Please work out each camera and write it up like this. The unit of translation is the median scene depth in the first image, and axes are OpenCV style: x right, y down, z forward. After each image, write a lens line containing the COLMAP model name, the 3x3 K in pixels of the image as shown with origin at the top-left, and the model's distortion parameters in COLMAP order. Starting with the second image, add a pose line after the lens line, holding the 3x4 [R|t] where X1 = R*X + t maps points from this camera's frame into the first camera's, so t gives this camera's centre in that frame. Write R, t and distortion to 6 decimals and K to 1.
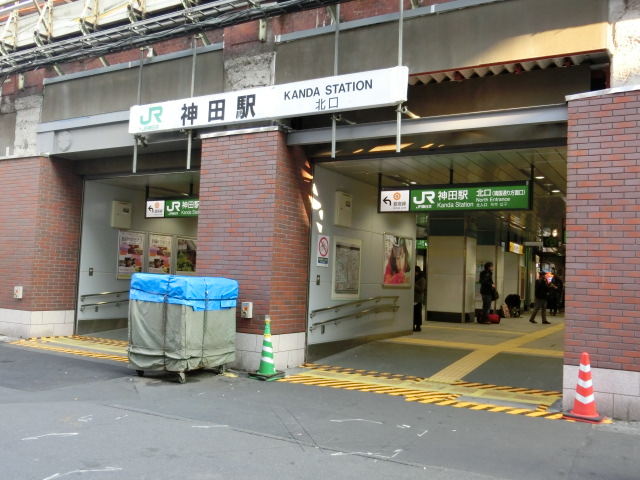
lens RADIAL K [[616.4, 0, 320.0], [0, 616.4, 240.0], [0, 0, 1]] dist [-0.015661, -0.011762]
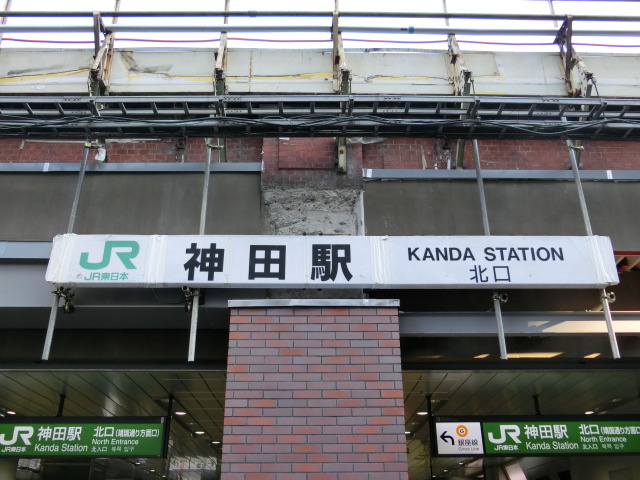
lens RADIAL K [[616.4, 0, 320.0], [0, 616.4, 240.0], [0, 0, 1]] dist [-0.015661, -0.011762]
pose [[0.856384, 0.186544, 0.481464, -0.406313], [0.006311, 0.928605, -0.371015, -0.017406], [-0.516301, 0.320770, 0.794066, 0.517456]]
